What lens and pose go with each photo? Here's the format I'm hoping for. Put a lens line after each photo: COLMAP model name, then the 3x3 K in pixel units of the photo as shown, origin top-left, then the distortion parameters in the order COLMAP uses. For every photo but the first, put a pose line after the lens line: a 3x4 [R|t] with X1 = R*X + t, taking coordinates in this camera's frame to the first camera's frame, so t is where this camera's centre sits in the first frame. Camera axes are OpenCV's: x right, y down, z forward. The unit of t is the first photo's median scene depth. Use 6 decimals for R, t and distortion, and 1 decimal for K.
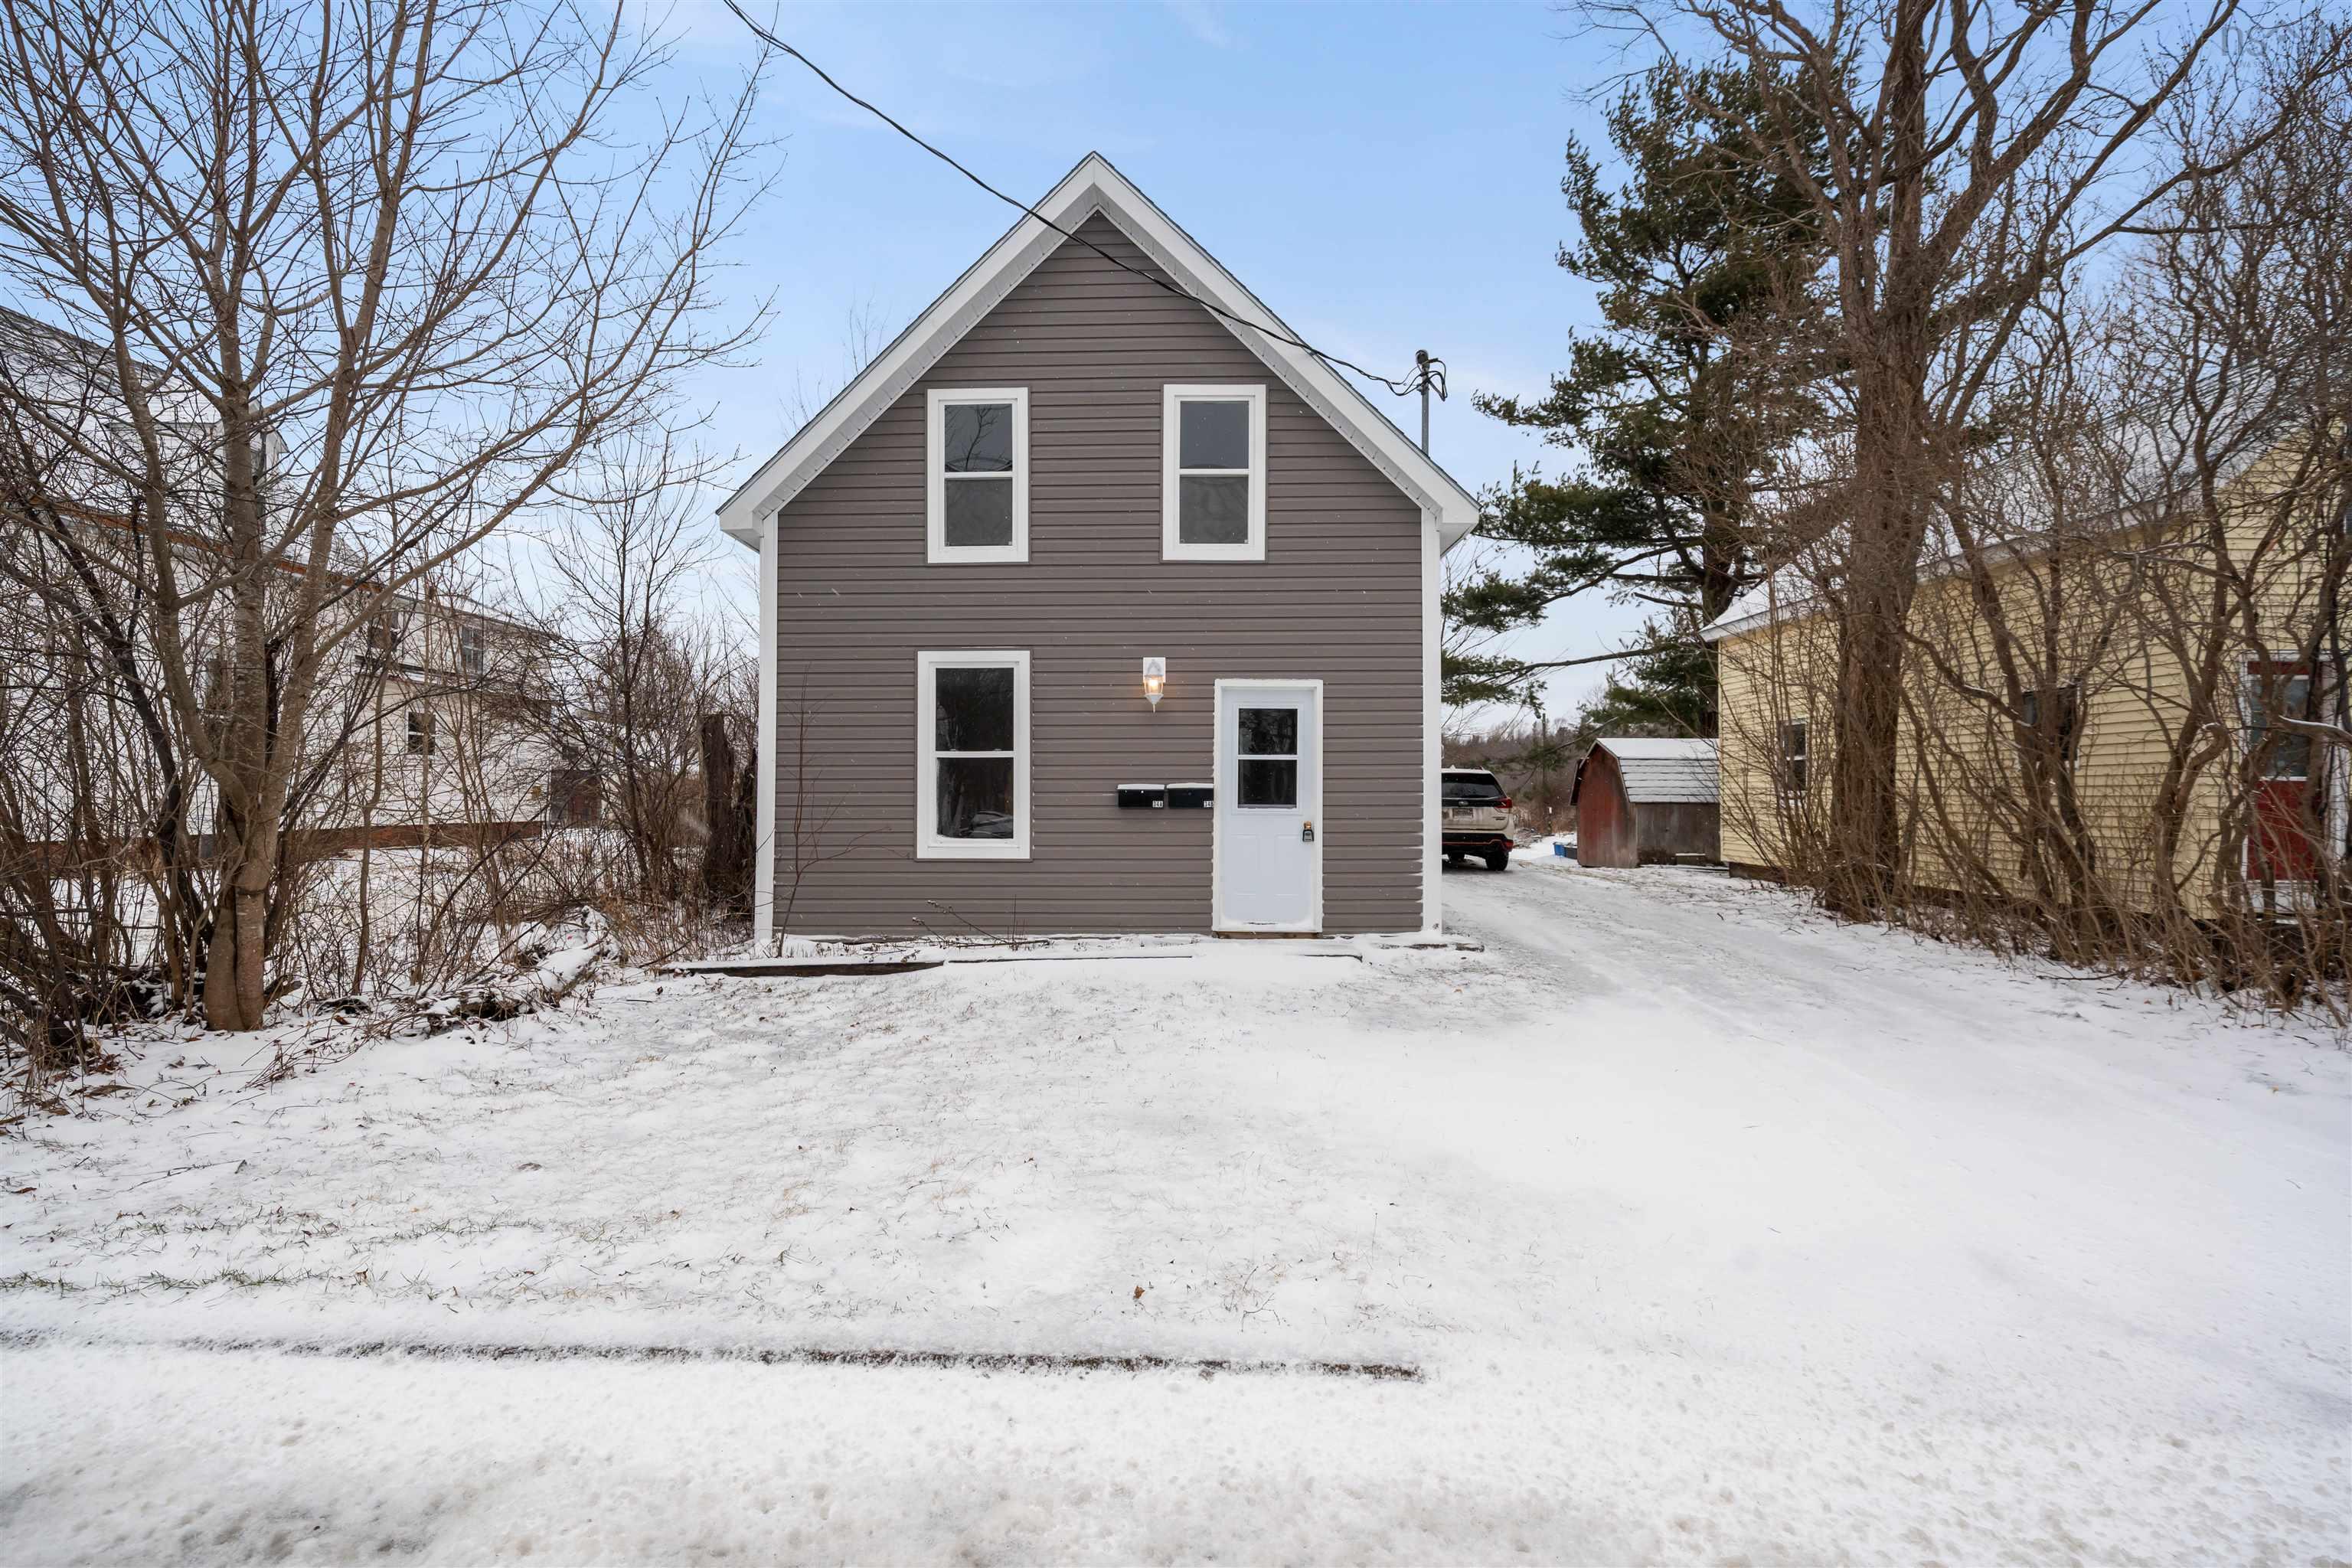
lens RADIAL K [[1014.6, 0, 1175.5], [0, 1014.6, 793.5], [0, 0, 1]] dist [0.000569, -0.000201]
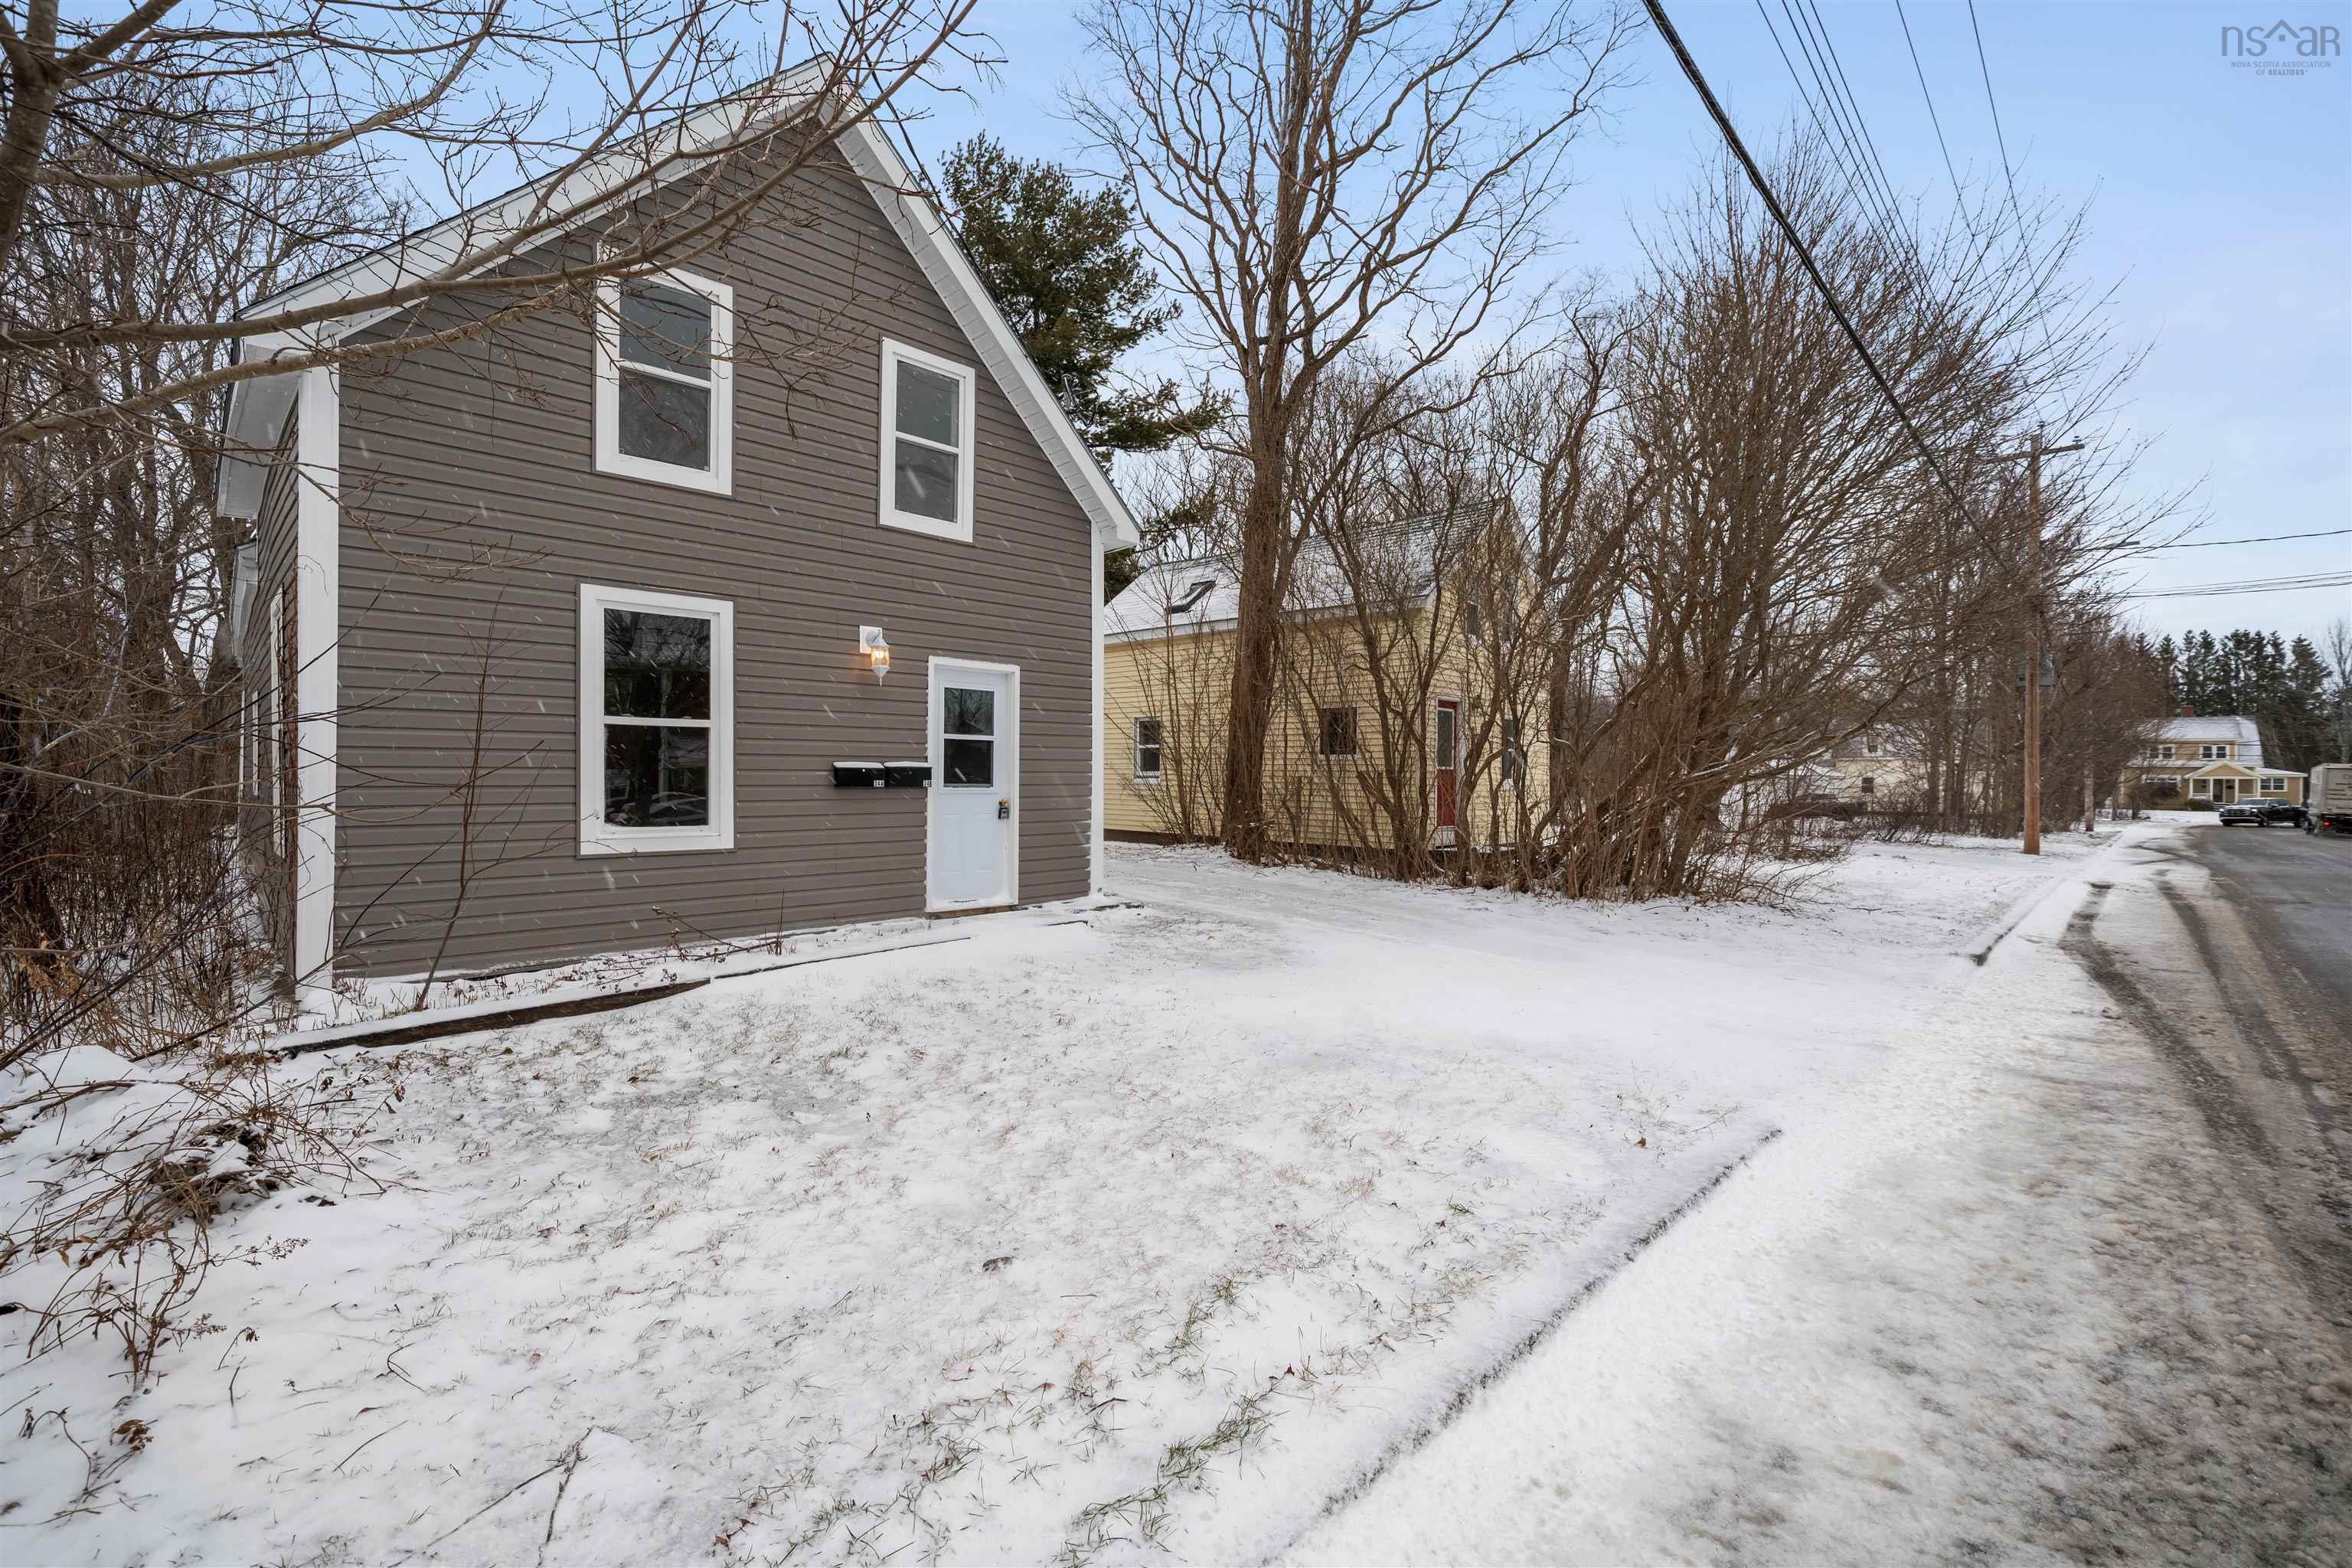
lens RADIAL K [[984.5, 0, 1150.1], [0, 984.5, 779.7], [0, 0, 1]] dist [-0.001540, -0.000328]
pose [[0.704216, 0.000544, 0.709985, -0.484583], [-0.008133, 0.999940, 0.007302, -0.001829], [-0.709939, -0.010916, 0.704179, 0.178274]]
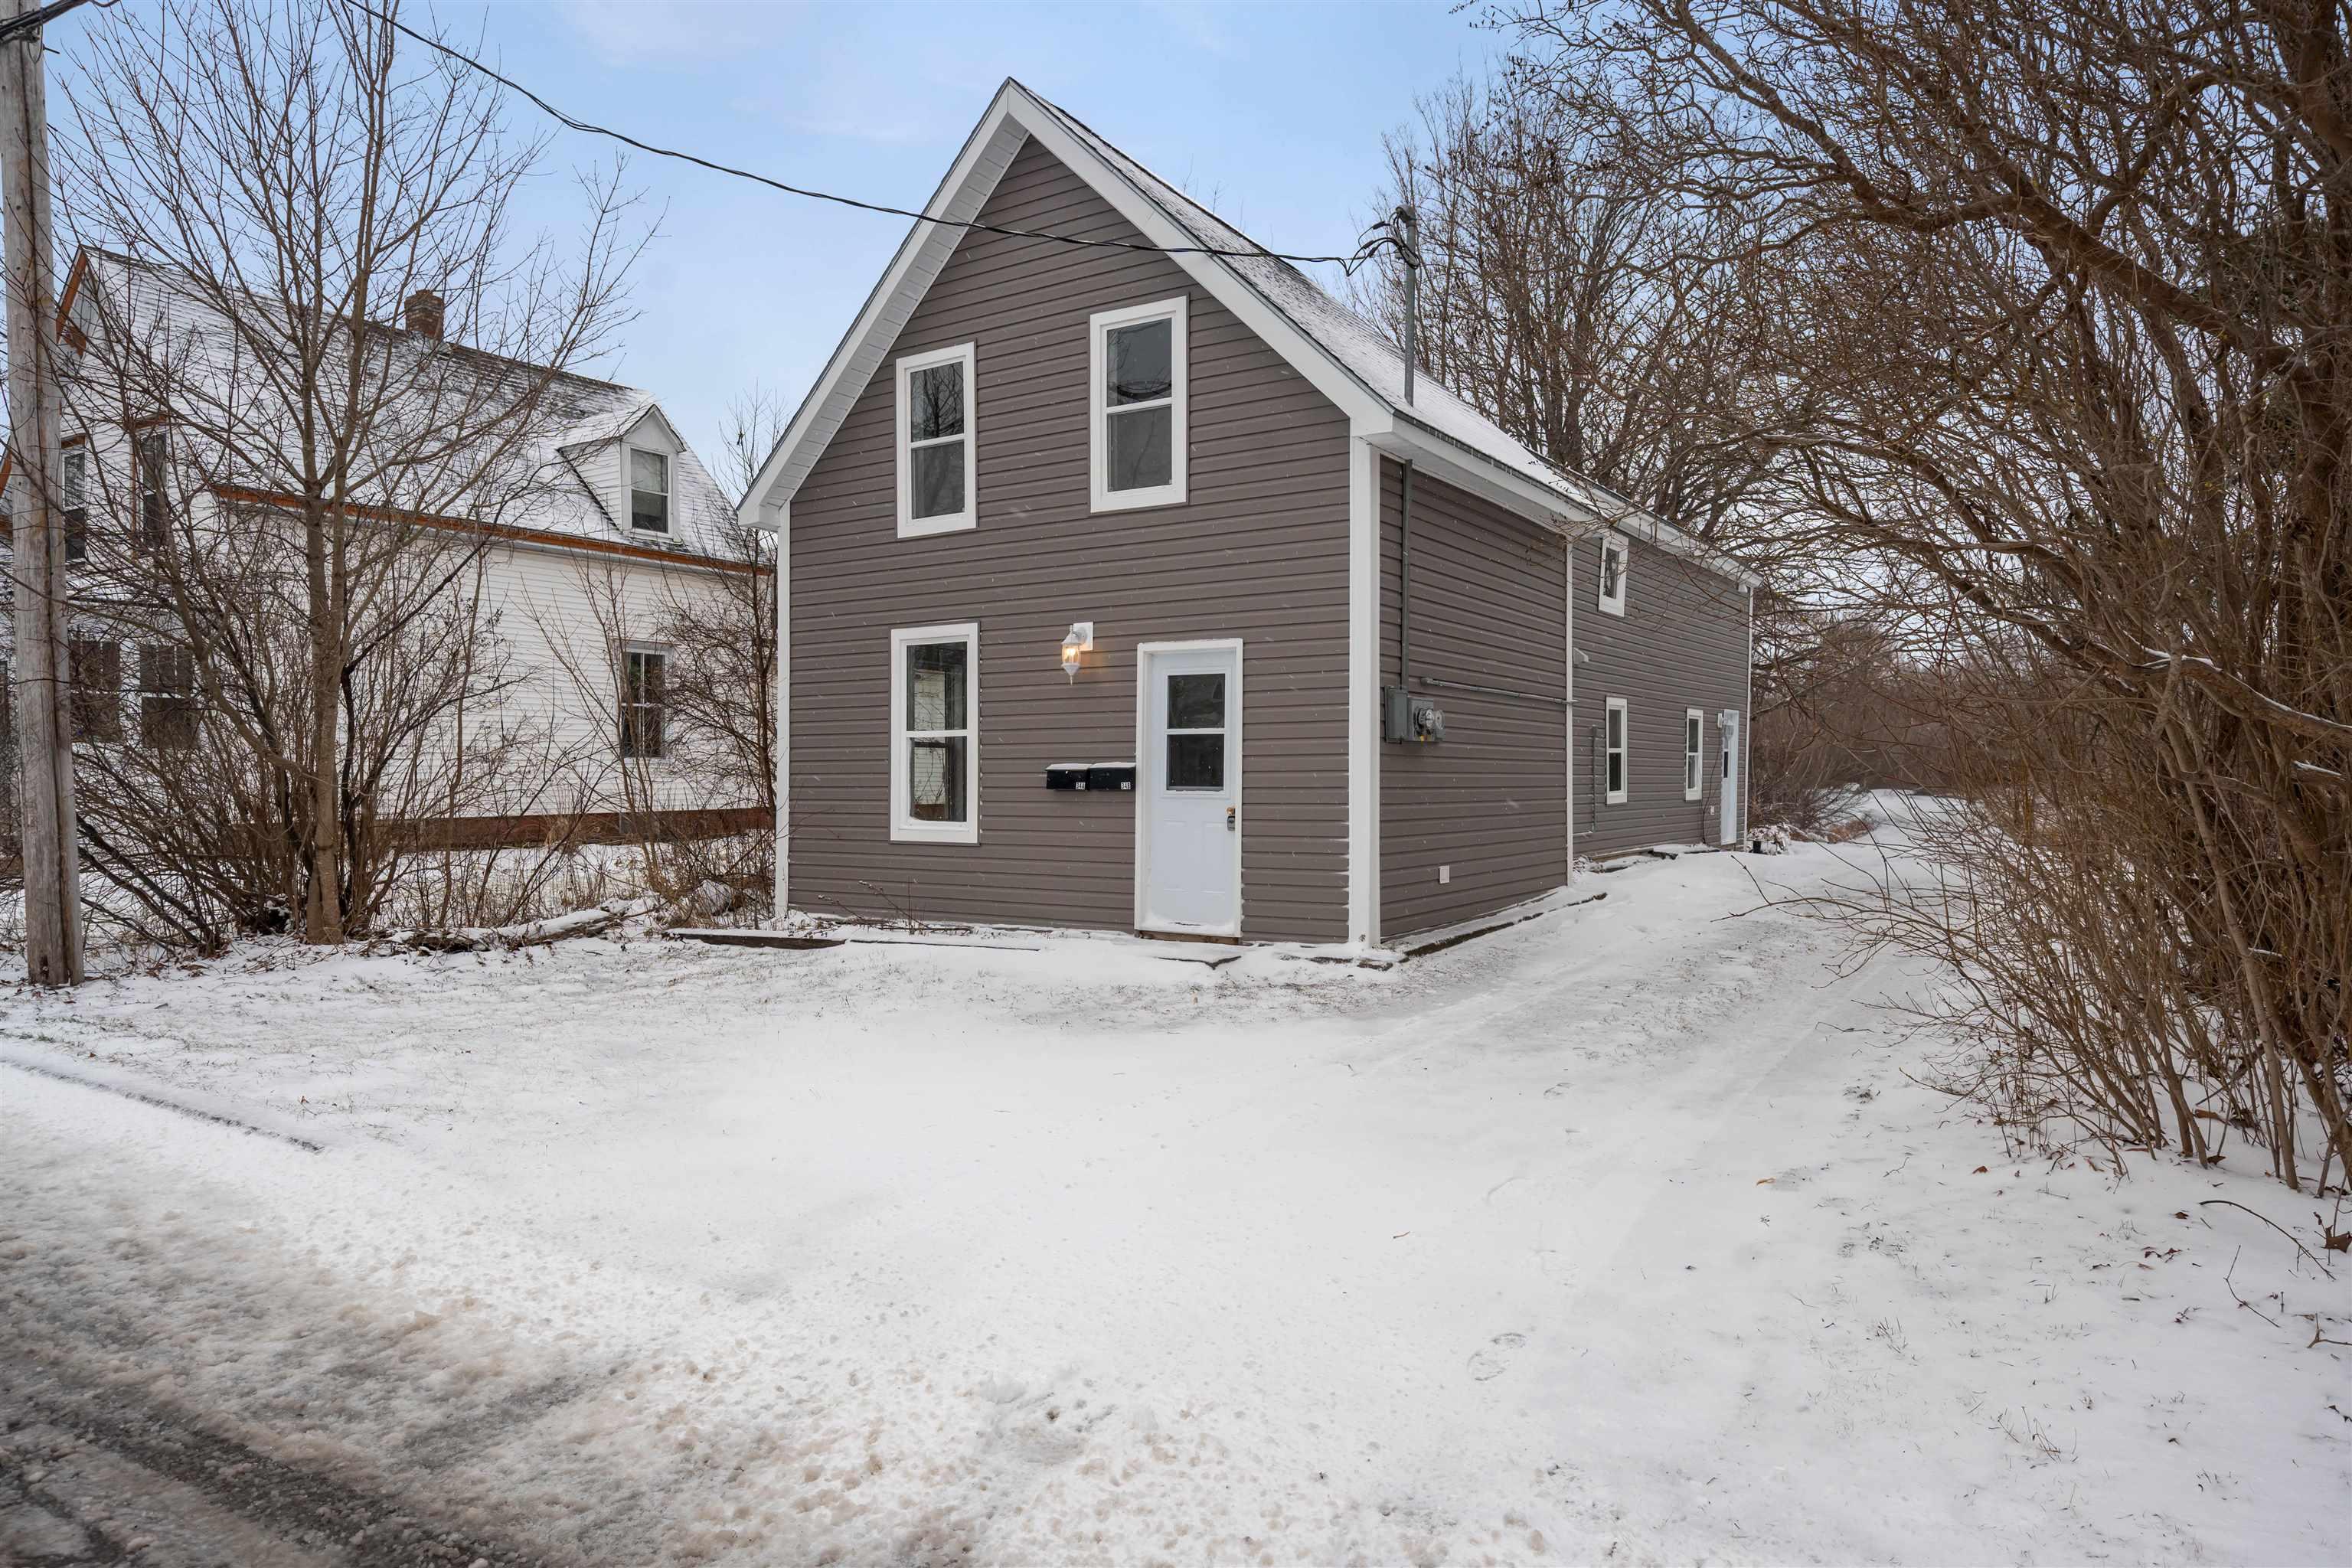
lens RADIAL K [[1436.1, 0, 1172.0], [0, 1436.1, 798.1], [0, 0, 1]] dist [0.024921, -0.039574]
pose [[0.857189, 0.004866, -0.514979, 0.704719], [0.000940, 0.999939, 0.011014, 0.007523], [0.515001, -0.009925, 0.857132, -0.052219]]
